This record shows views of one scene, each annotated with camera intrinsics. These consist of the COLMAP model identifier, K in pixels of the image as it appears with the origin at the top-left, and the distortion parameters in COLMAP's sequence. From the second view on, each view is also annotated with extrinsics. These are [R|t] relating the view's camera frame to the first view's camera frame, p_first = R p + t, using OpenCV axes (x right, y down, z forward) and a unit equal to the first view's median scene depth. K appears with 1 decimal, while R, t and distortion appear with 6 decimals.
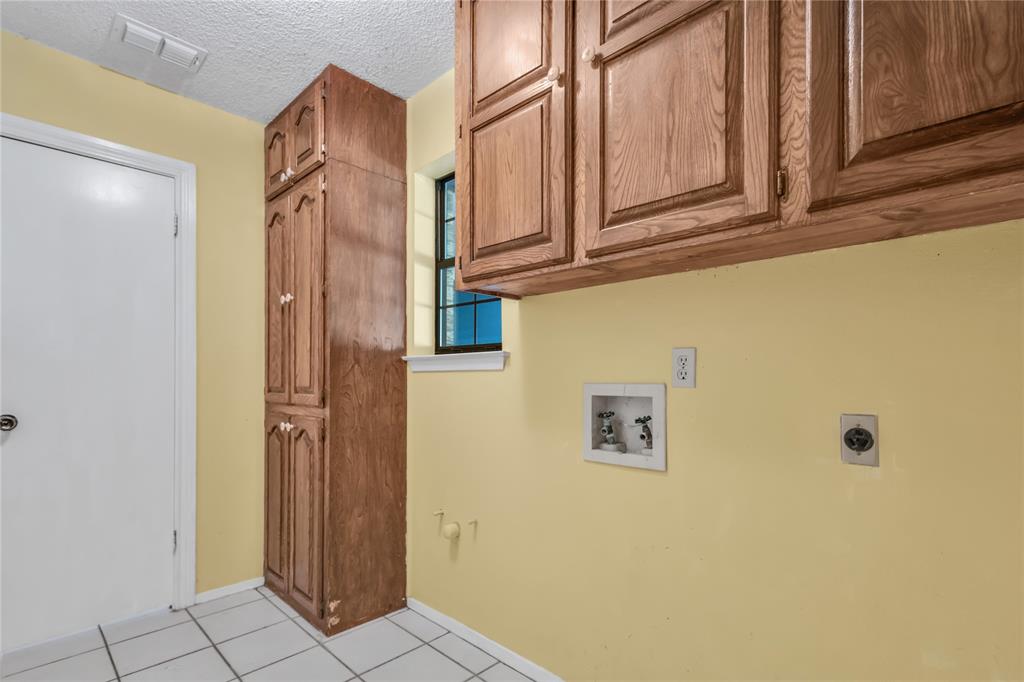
lens RADIAL K [[487.8, 0, 513.2], [0, 487.8, 375.4], [0, 0, 1]] dist [0.001789, 0.000012]
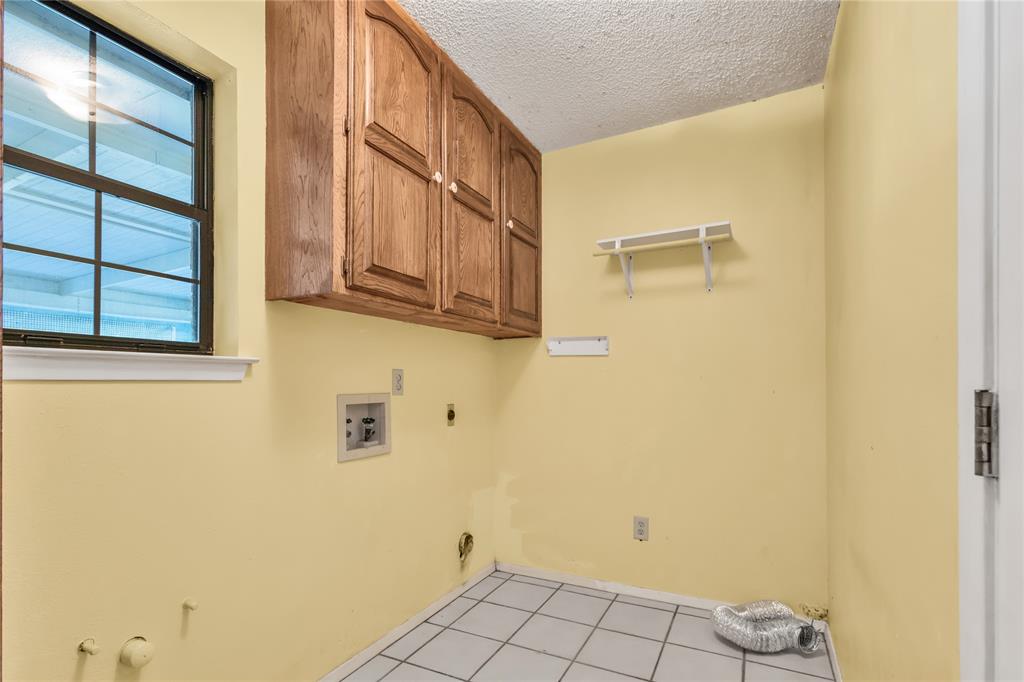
lens RADIAL K [[483.0, 0, 504.8], [0, 483.0, 388.9], [0, 0, 1]] dist [0.011048, -0.000049]
pose [[-0.286772, -0.005066, 0.957986, -1.208283], [0.002028, 0.999981, 0.005895, -0.003641], [-0.957997, 0.003633, -0.286756, 1.106132]]
